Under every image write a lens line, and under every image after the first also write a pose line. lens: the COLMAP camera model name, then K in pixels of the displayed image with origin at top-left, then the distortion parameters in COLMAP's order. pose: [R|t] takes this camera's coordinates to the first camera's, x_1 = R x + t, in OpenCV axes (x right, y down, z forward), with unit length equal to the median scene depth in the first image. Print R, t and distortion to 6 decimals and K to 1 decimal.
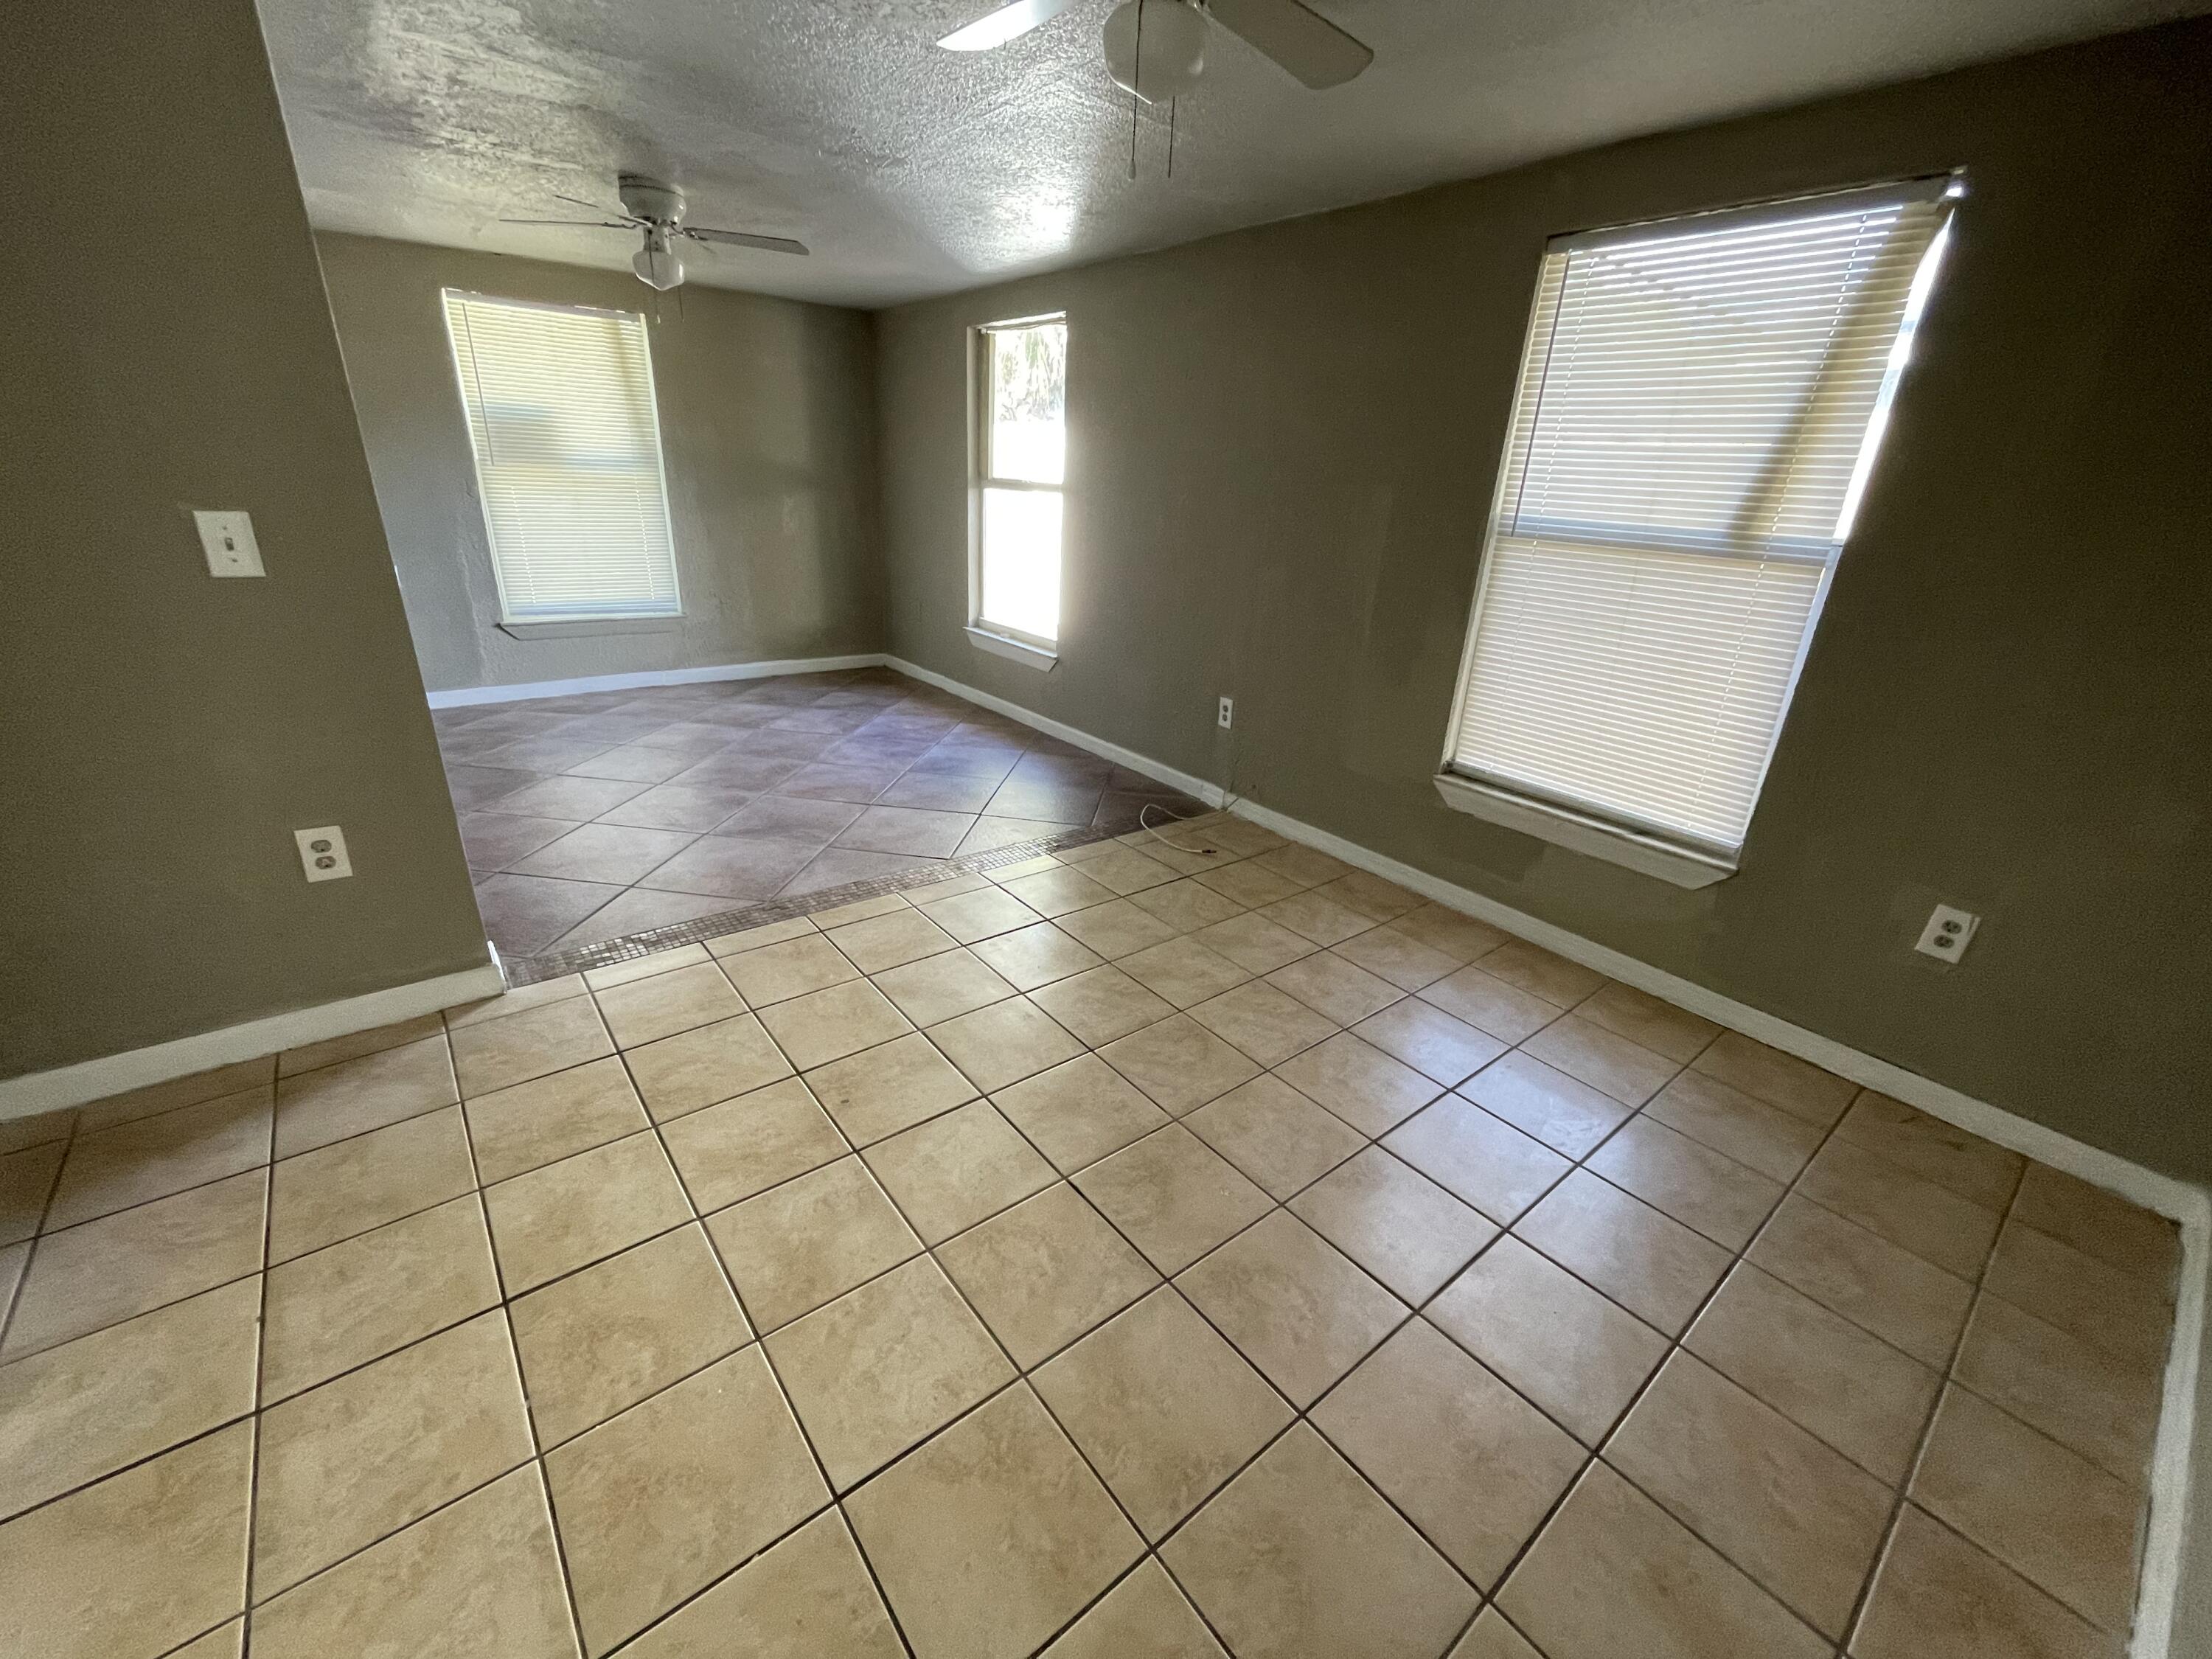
lens RADIAL K [[893.7, 0, 1109.7], [0, 893.7, 827.0], [0, 0, 1]] dist [-0.002611, 0.000341]
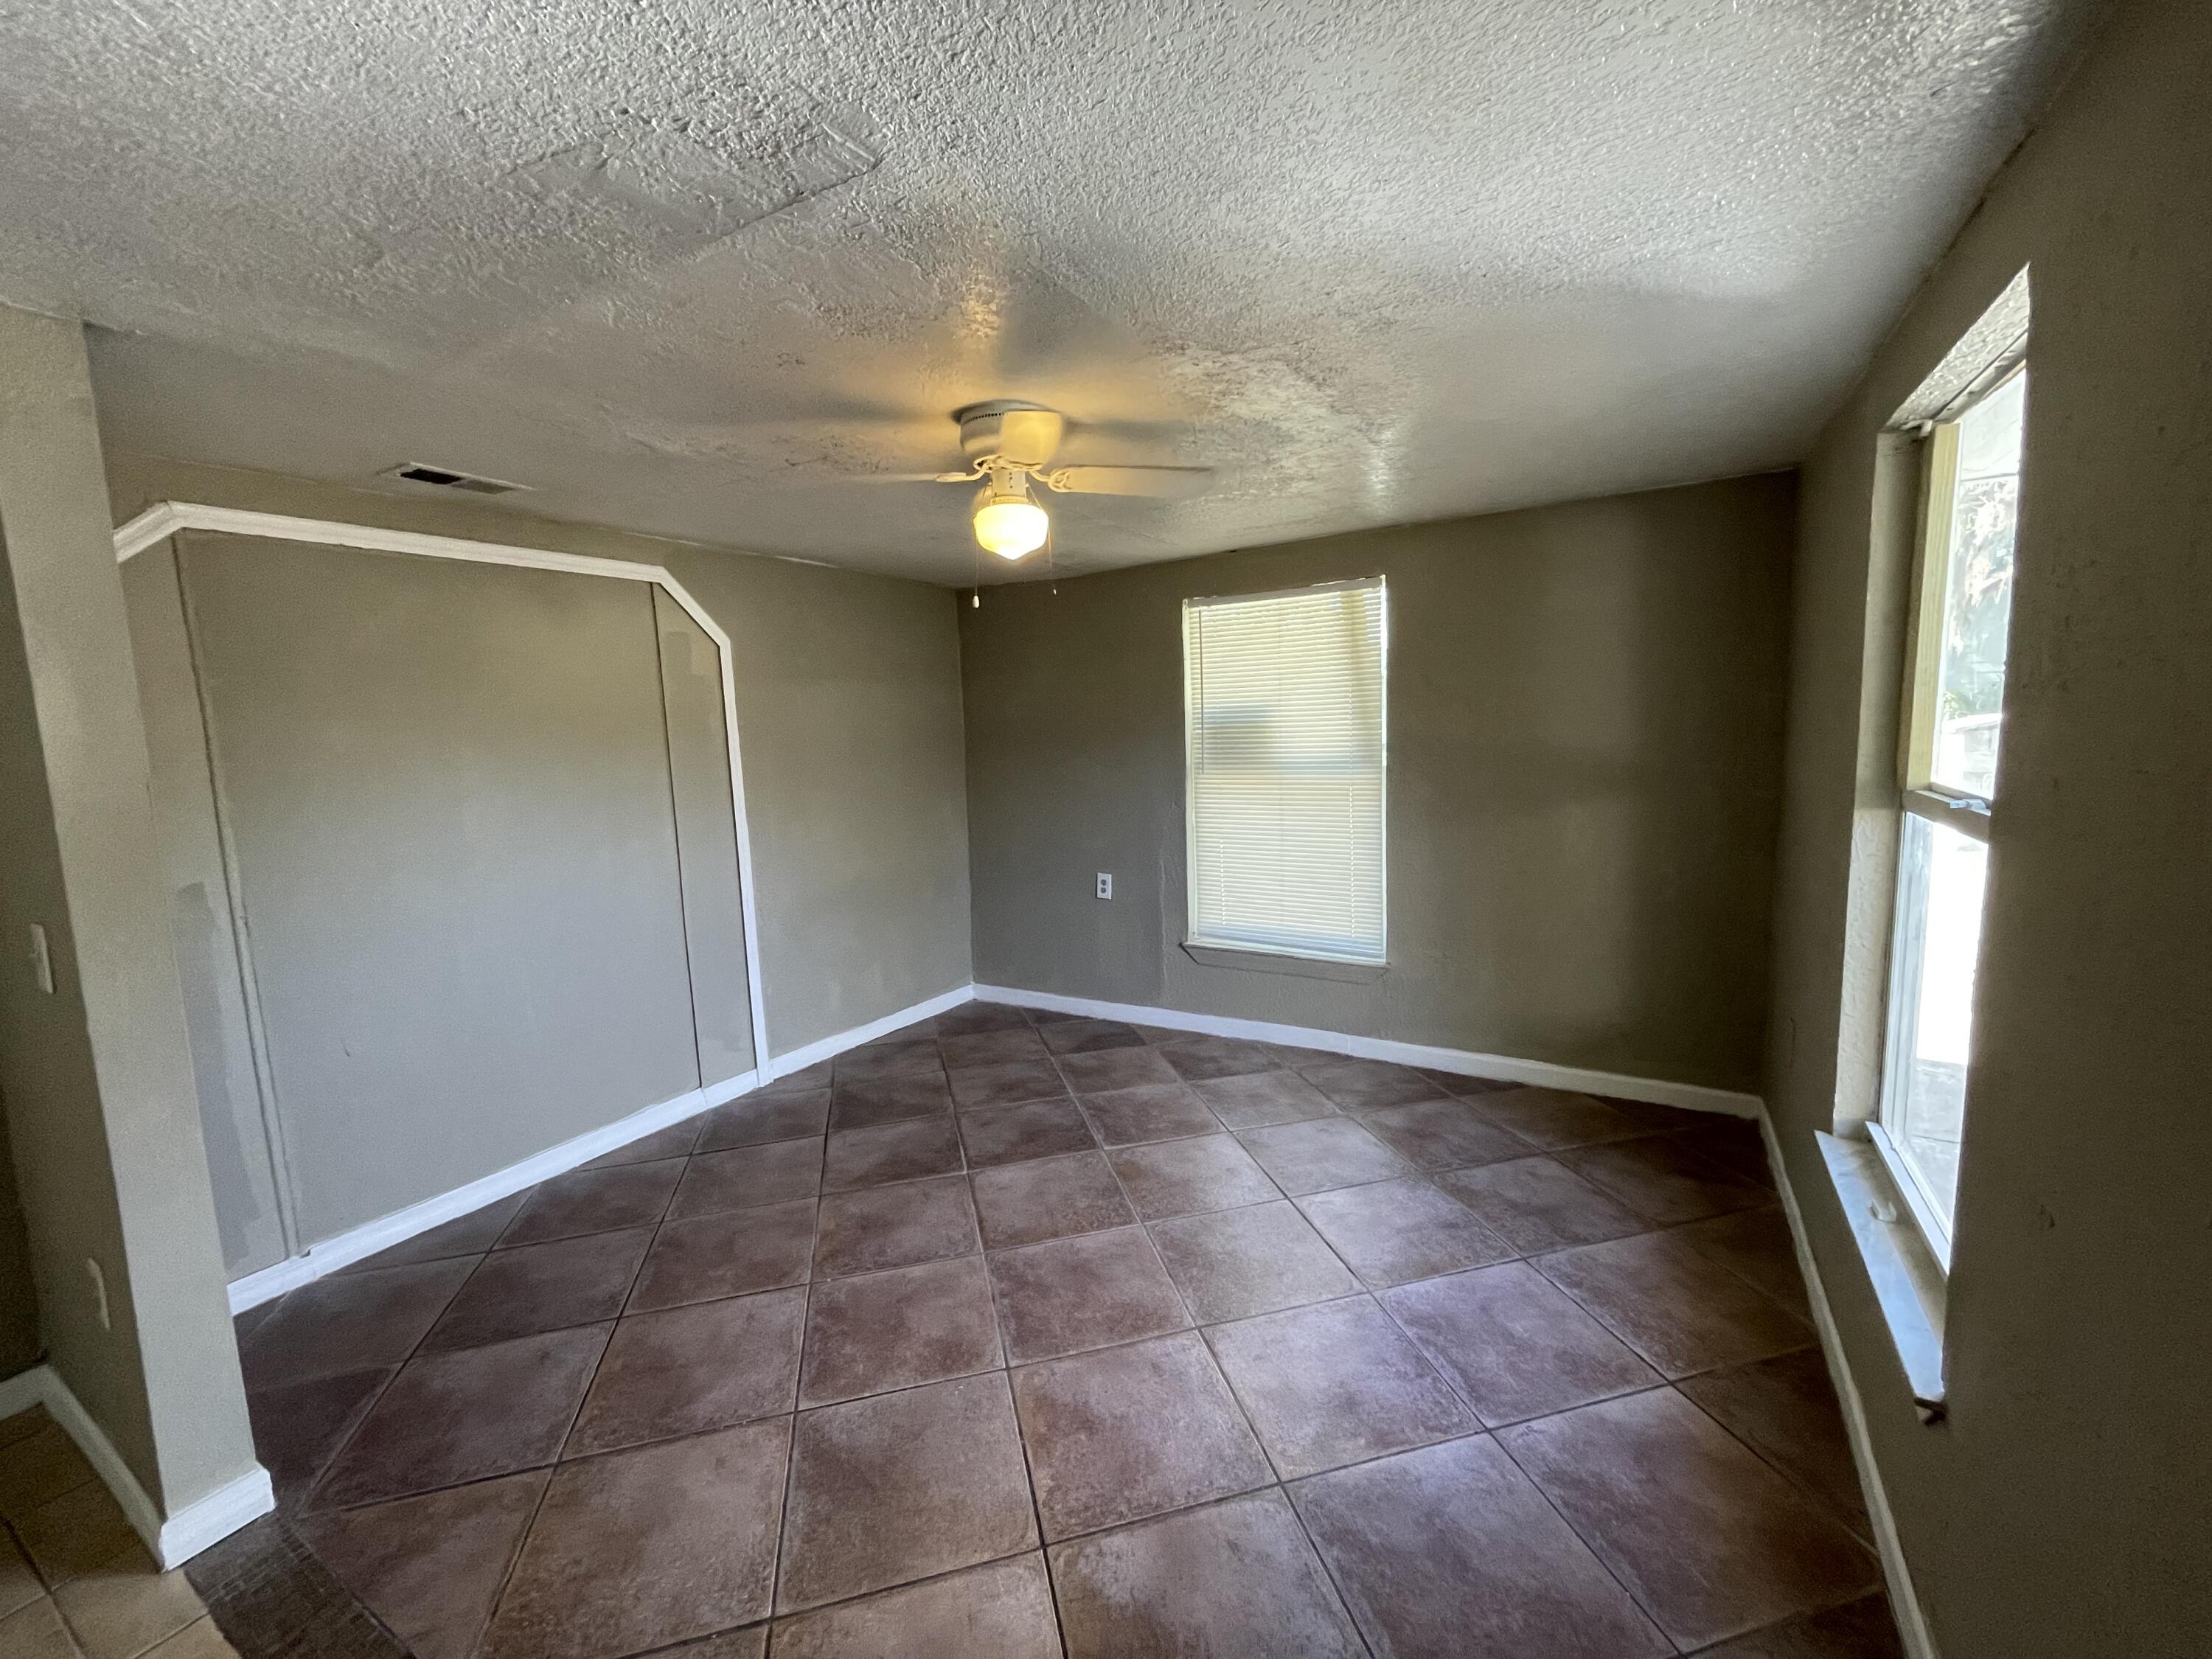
lens RADIAL K [[893.7, 0, 1109.7], [0, 893.7, 827.0], [0, 0, 1]] dist [-0.002611, 0.000341]
pose [[0.351947, 0.047393, -0.934819, 0.102157], [-0.295398, 0.953303, -0.062883, -0.263278], [0.888185, 0.298275, 0.349512, 0.601126]]
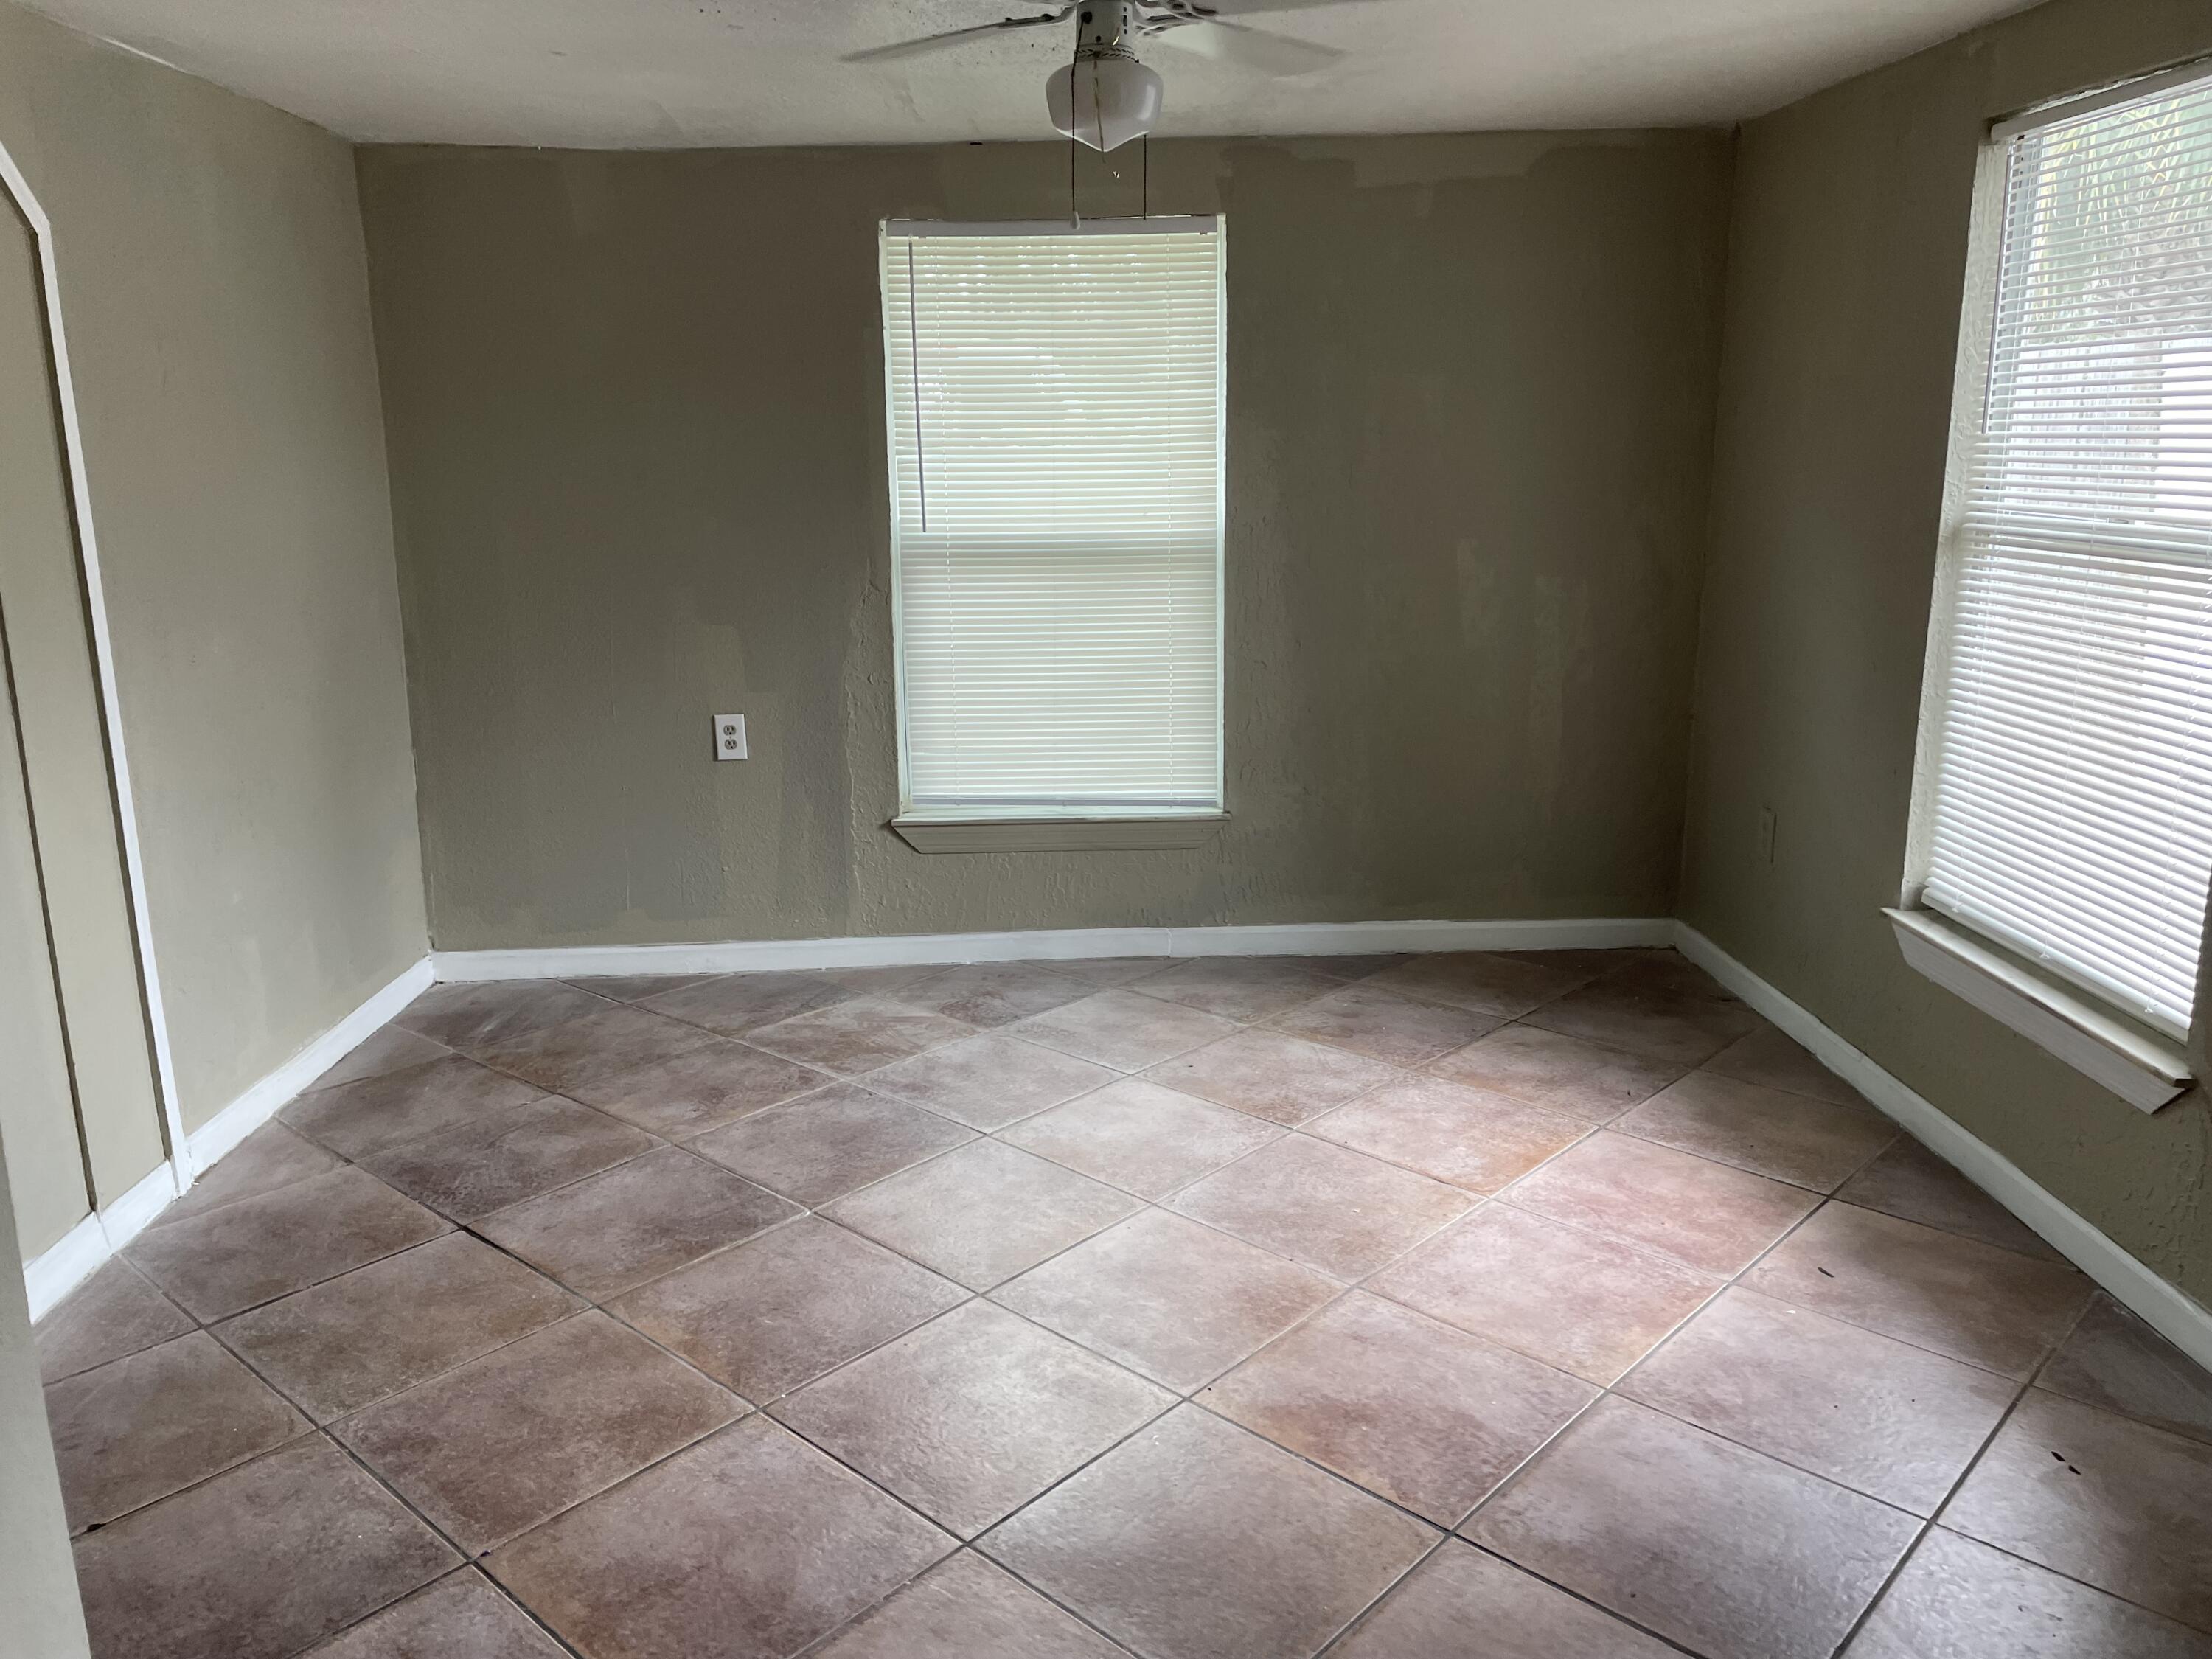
lens RADIAL K [[1651.7, 0, 1093.7], [0, 1651.7, 790.4], [0, 0, 1]] dist [0.044287, -0.006182]
pose [[0.795699, 0.062502, -0.602458, -0.017337], [-0.171033, 0.977368, -0.124495, -0.148480], [0.581042, 0.202101, 0.788381, 0.313091]]
